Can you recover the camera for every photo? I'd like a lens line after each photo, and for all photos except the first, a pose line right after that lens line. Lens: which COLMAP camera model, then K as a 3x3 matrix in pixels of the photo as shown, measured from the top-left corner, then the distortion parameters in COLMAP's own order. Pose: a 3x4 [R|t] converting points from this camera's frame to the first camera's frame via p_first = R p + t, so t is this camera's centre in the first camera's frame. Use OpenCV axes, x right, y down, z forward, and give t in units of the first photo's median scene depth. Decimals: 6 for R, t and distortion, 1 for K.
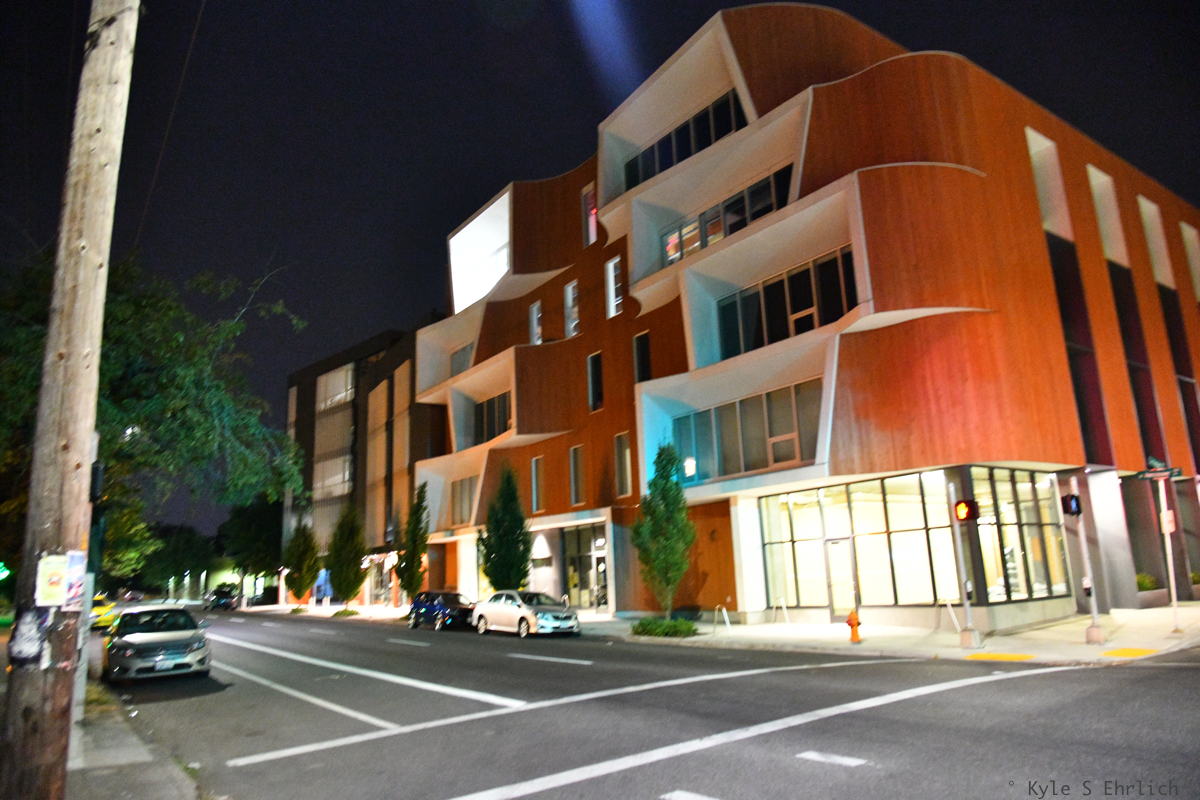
lens RADIAL K [[812.1, 0, 598.9], [0, 812.1, 402.5], [0, 0, 1]] dist [-0.043208, 0.005363]
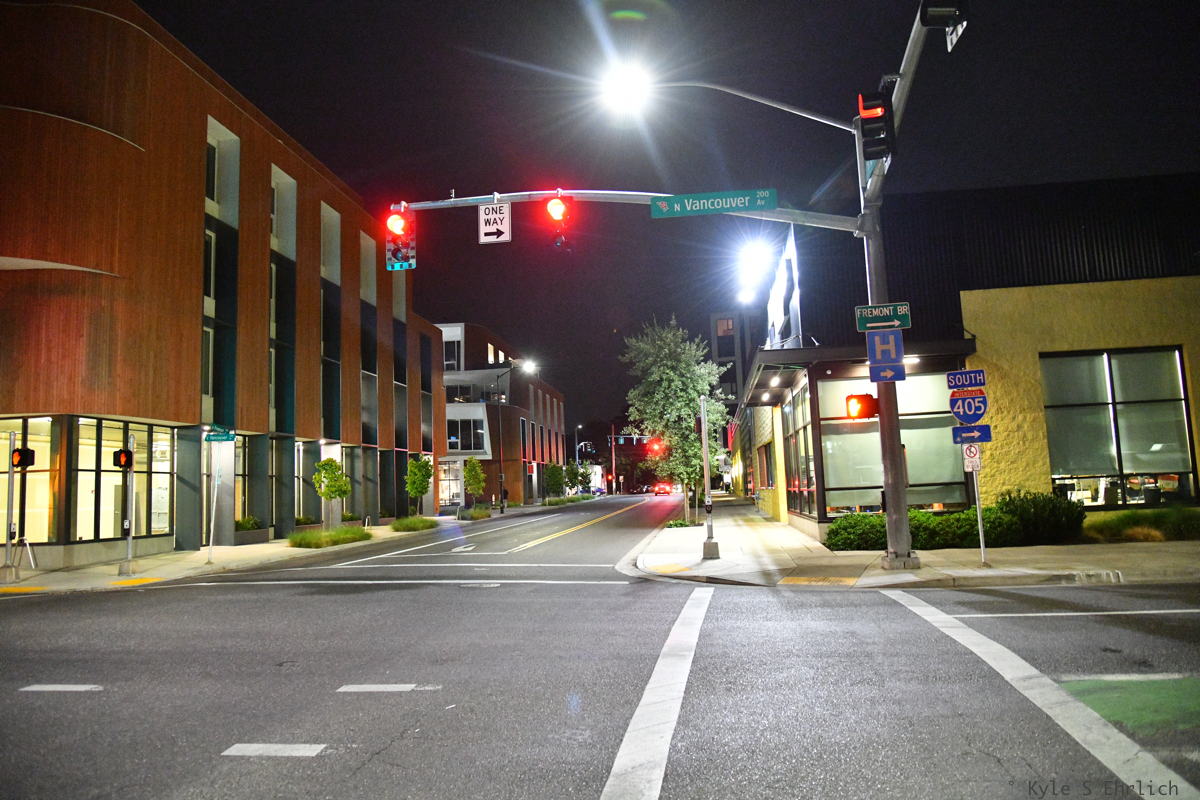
lens RADIAL K [[821.2, 0, 599.4], [0, 821.2, 405.1], [0, 0, 1]] dist [-0.041334, 0.007444]
pose [[0.687563, 0.094607, 0.719936, 0.123737], [-0.151493, 0.988347, 0.014802, -0.042716], [-0.710146, -0.119242, 0.693883, -0.180908]]
